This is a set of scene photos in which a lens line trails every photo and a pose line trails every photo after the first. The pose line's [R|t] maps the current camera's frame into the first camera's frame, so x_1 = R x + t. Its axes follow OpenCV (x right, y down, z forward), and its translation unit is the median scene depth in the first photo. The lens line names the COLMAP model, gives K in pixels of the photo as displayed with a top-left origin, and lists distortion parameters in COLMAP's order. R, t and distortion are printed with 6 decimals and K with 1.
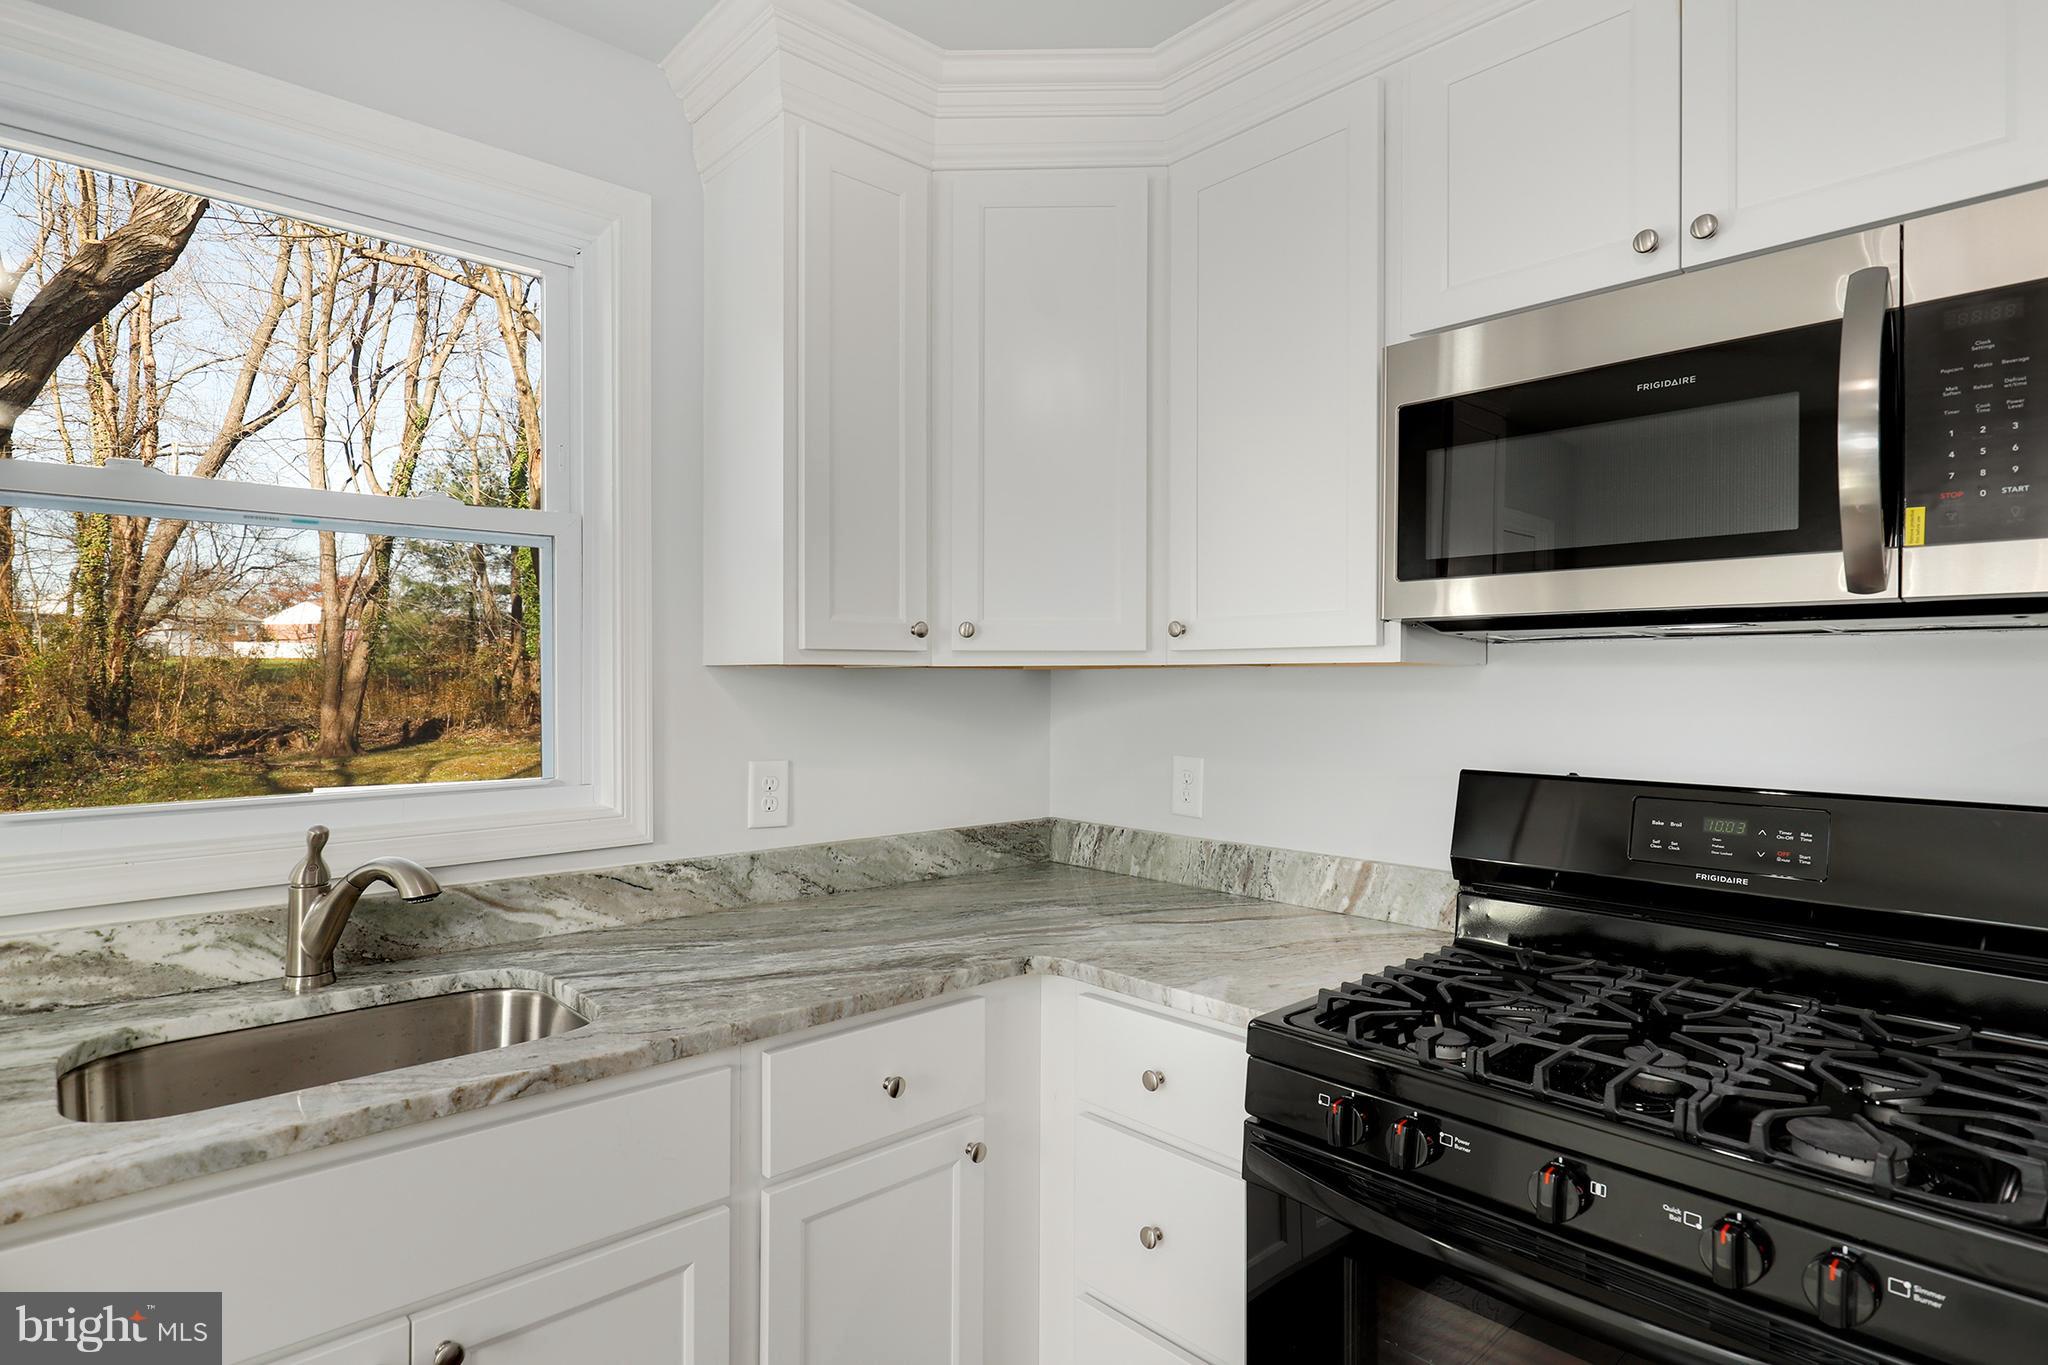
lens RADIAL K [[1078.0, 0, 1024.8], [0, 1078.0, 677.0], [0, 0, 1]] dist [0.001043, 0.000313]
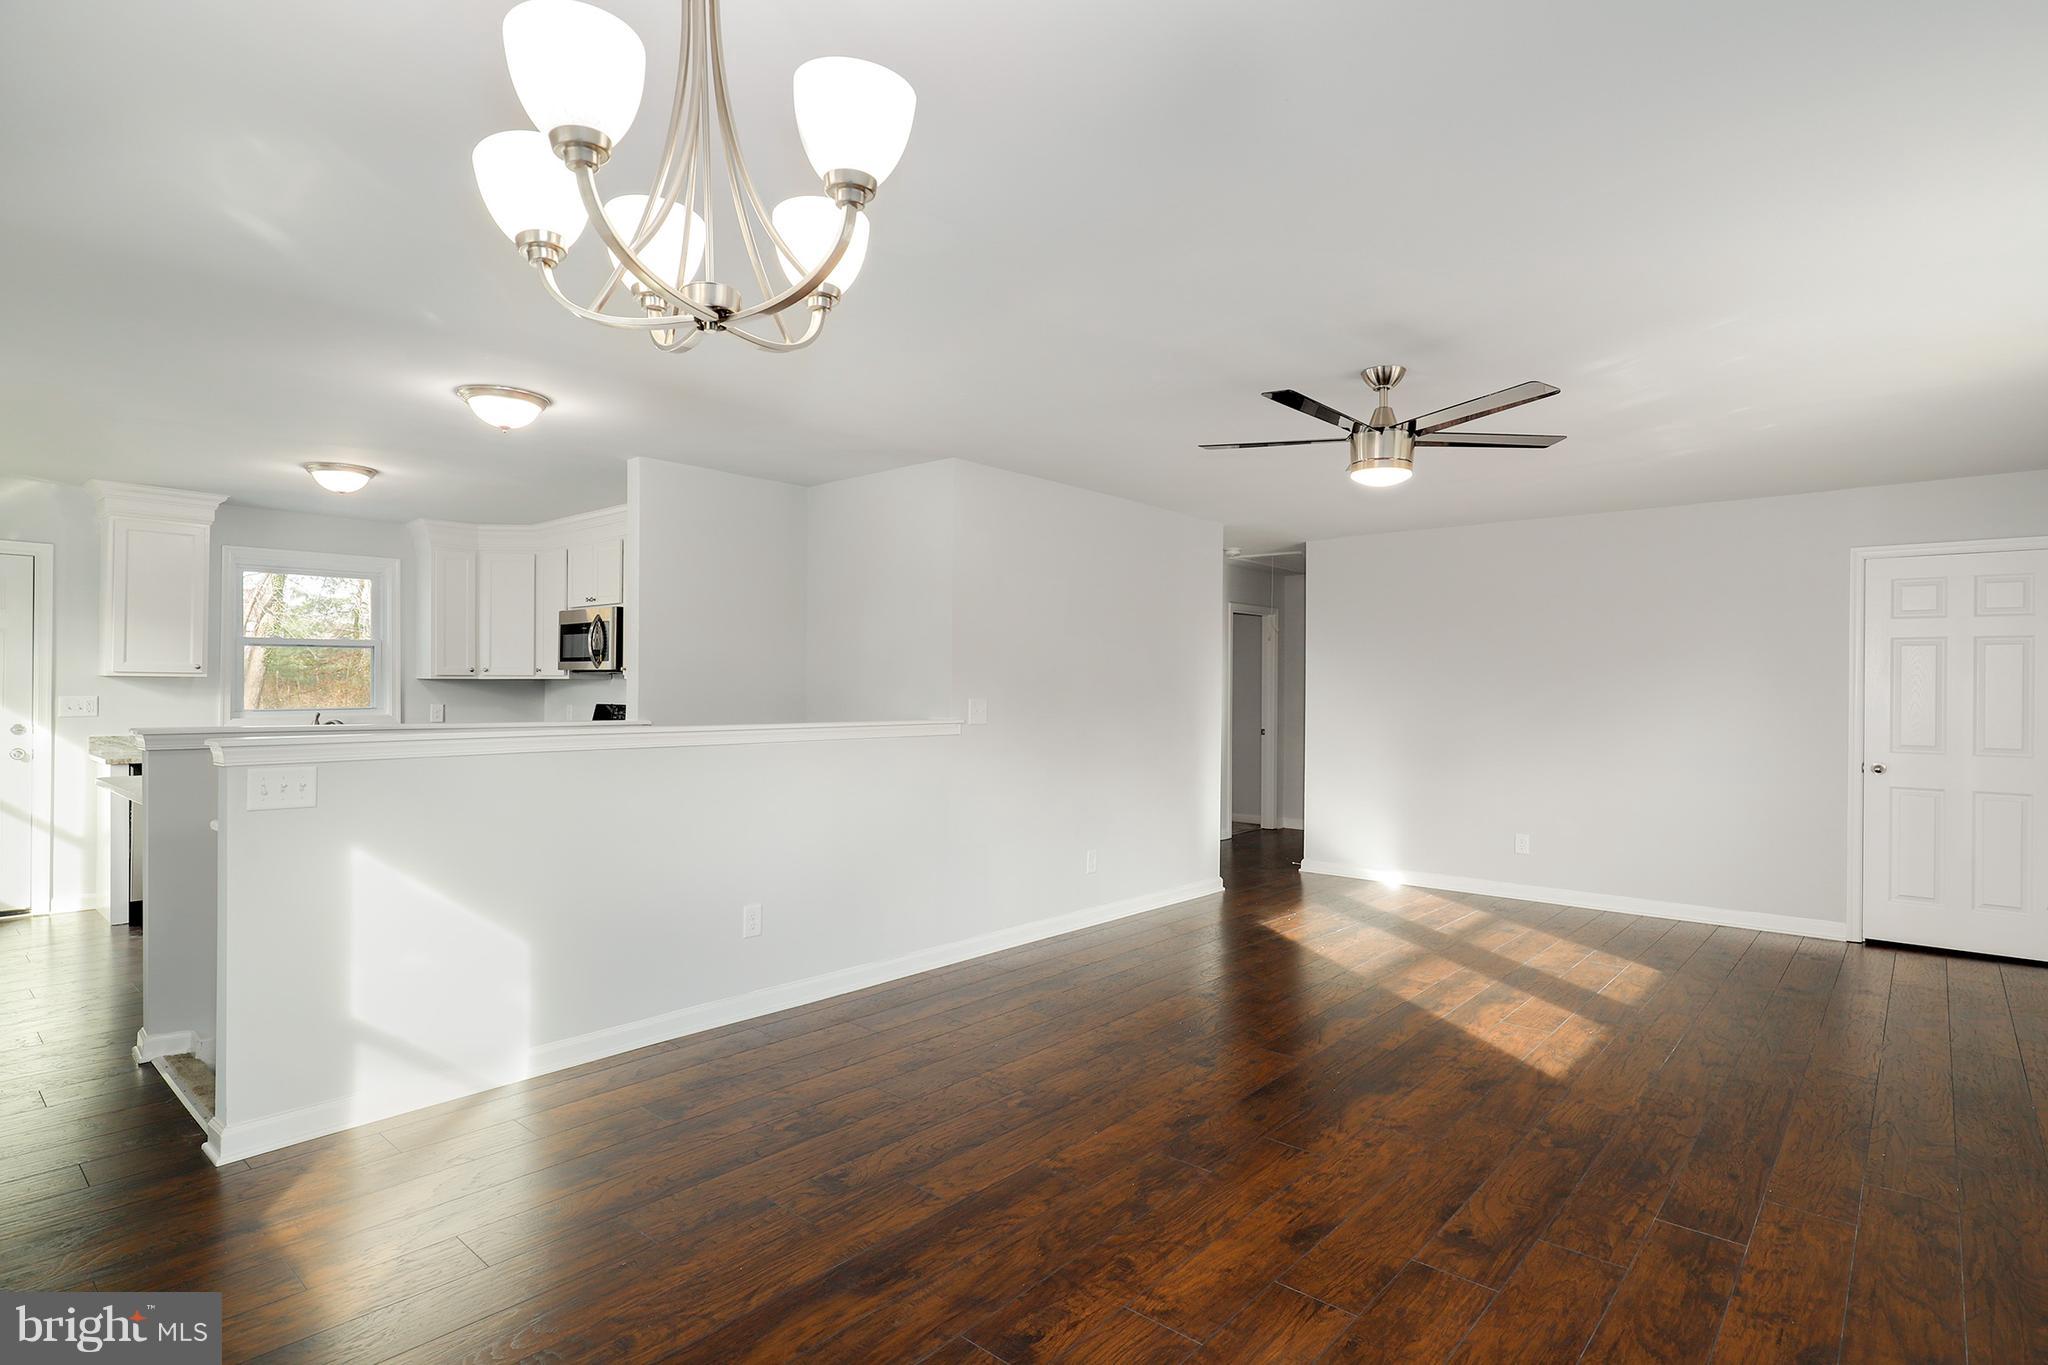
lens RADIAL K [[1023.8, 0, 992.9], [0, 1023.8, 679.8], [0, 0, 1]] dist [0.000811, 0.000009]
pose [[0.996722, 0.004575, 0.080776, 1.640314], [-0.004607, 0.999989, 0.000210, -0.019182], [-0.080774, -0.000582, 0.996732, -3.162073]]
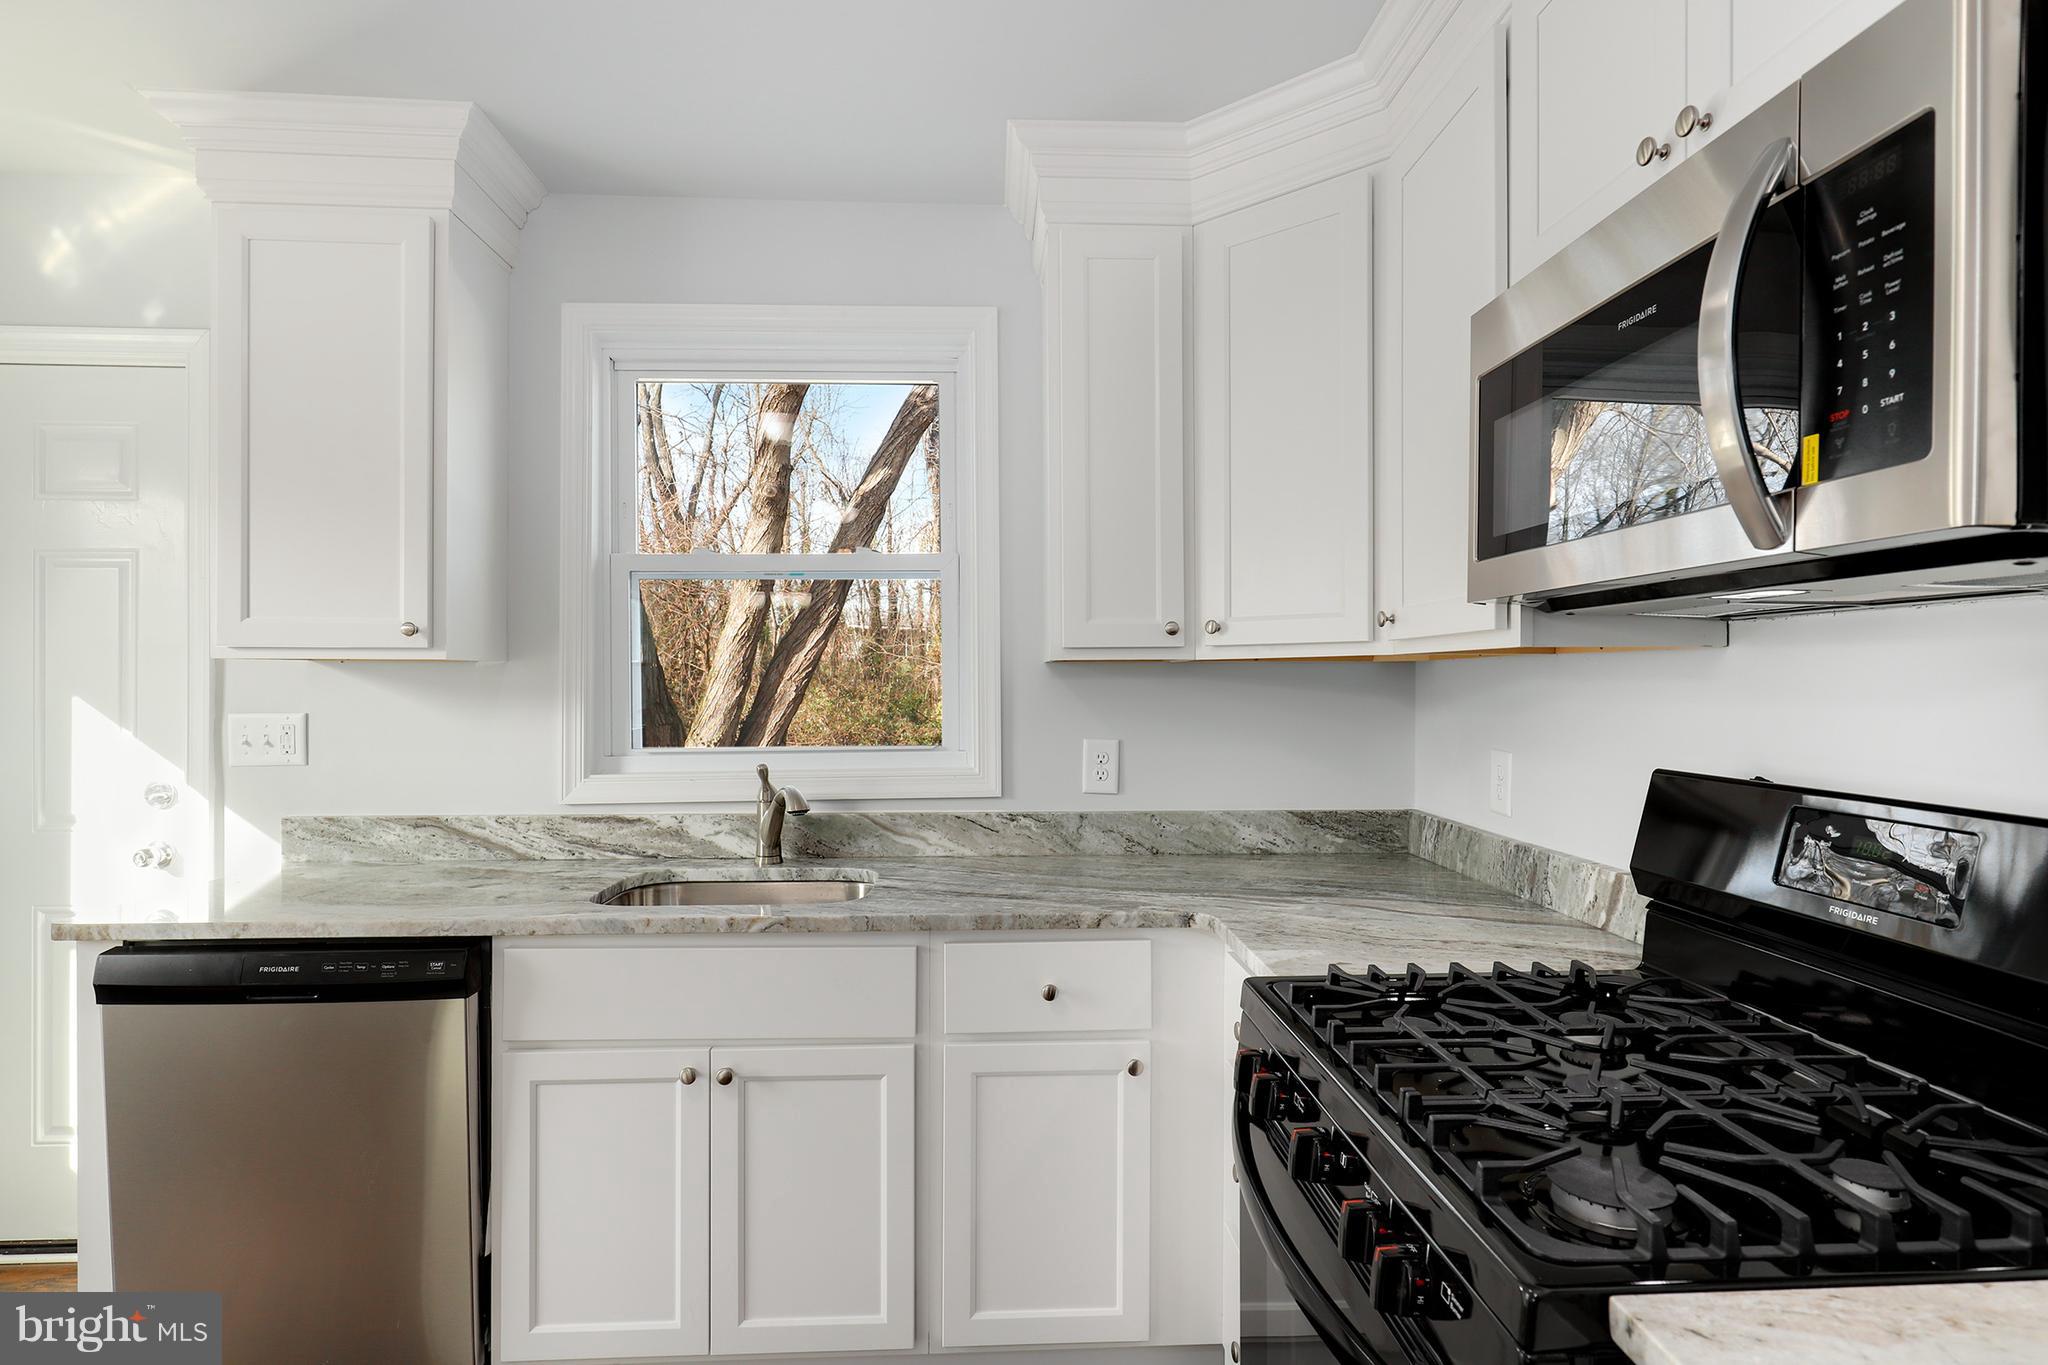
lens RADIAL K [[1060.8, 0, 1025.6], [0, 1060.8, 678.2], [0, 0, 1]] dist [-0.002379, -0.000093]
pose [[0.767031, -0.005477, -0.641586, 0.562661], [0.006678, 0.999978, -0.000552, 0.010130], [0.641575, -0.003861, 0.767051, 0.025629]]
